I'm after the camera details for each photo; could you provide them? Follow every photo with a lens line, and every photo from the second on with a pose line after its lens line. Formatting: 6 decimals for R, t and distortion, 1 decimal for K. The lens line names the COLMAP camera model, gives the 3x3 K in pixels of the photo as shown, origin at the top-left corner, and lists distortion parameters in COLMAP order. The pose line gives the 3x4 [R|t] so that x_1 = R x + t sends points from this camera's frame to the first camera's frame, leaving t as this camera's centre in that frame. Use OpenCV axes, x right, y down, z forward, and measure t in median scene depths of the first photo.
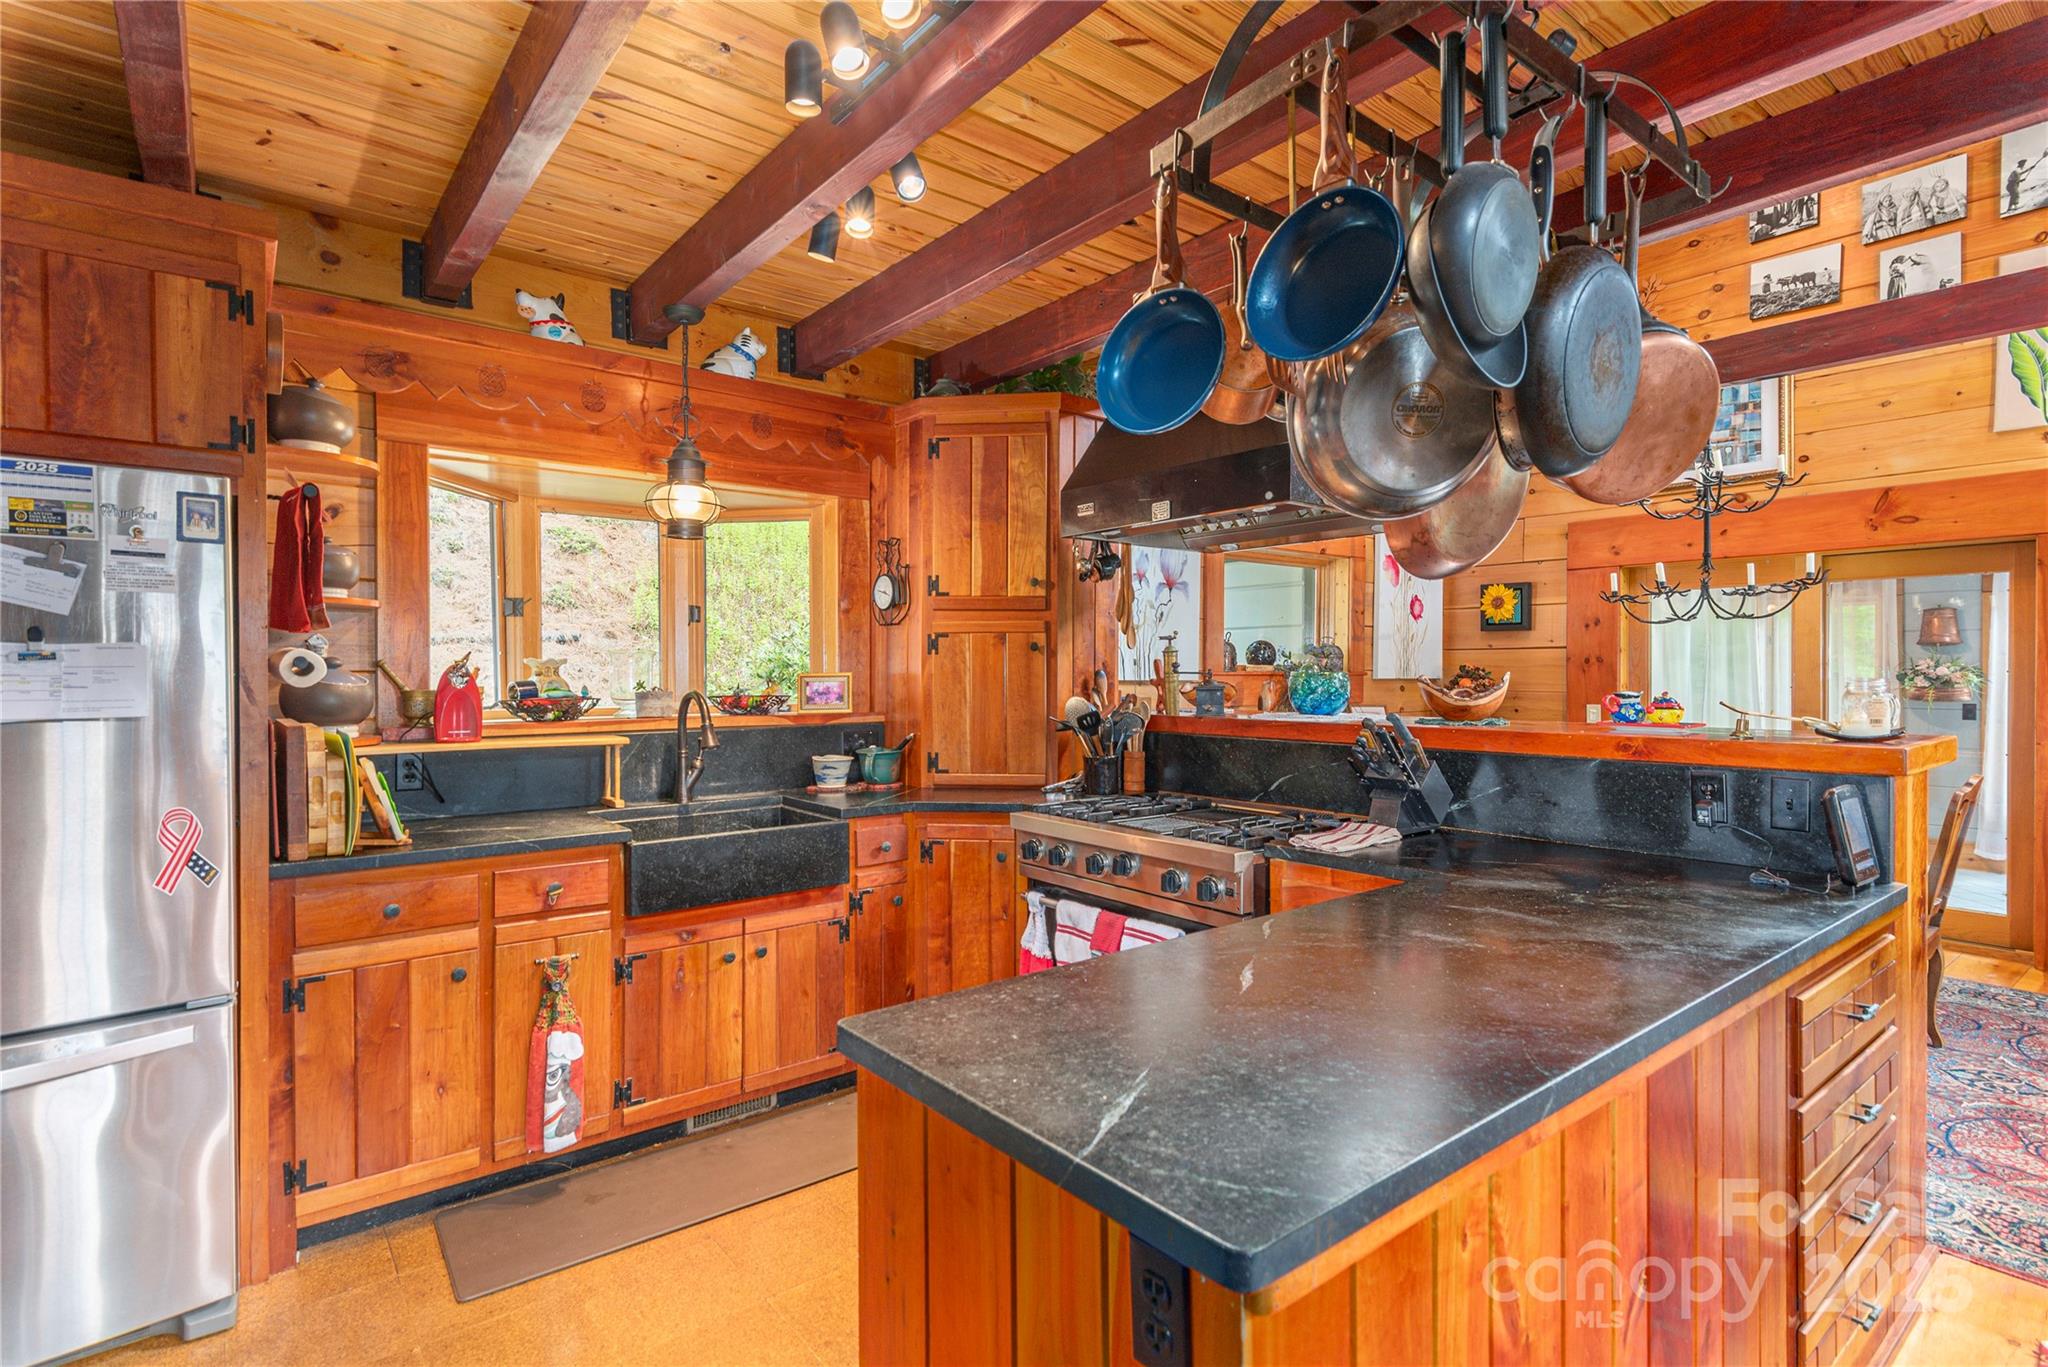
lens RADIAL K [[1002.4, 0, 1022.1], [0, 1002.4, 680.9], [0, 0, 1]] dist [0.005982, 0.000620]
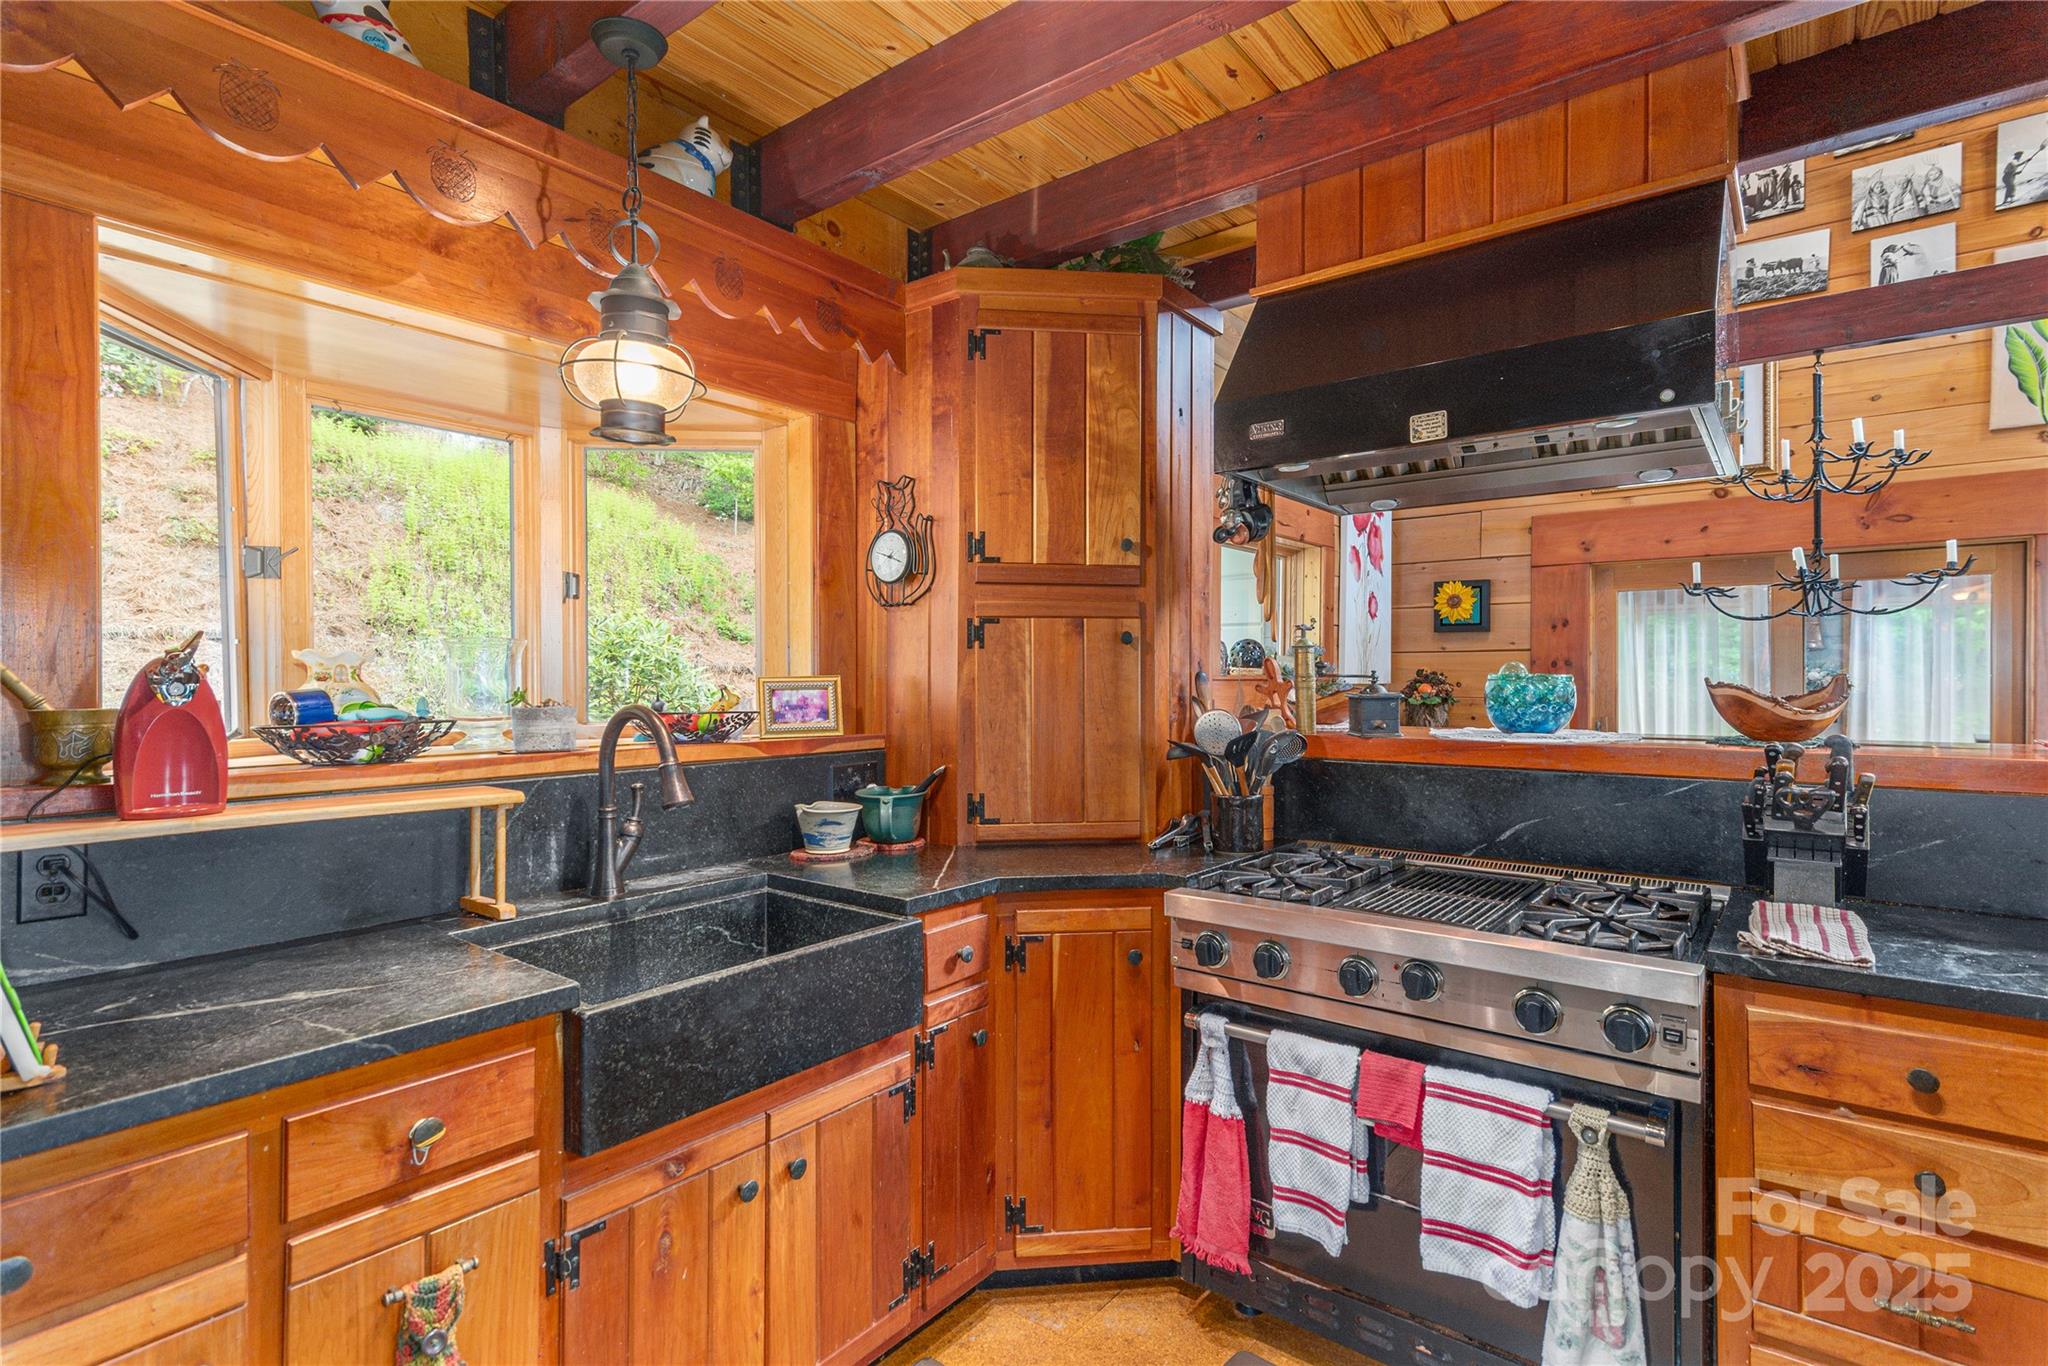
lens RADIAL K [[1002.4, 0, 1024.7], [0, 1002.4, 682.4], [0, 0, 1]] dist [0.005982, 0.000620]
pose [[0.973576, -0.001390, 0.228357, -0.214495], [0.002502, 0.999986, -0.004578, -0.000366], [-0.228348, 0.005028, 0.973567, 0.340369]]
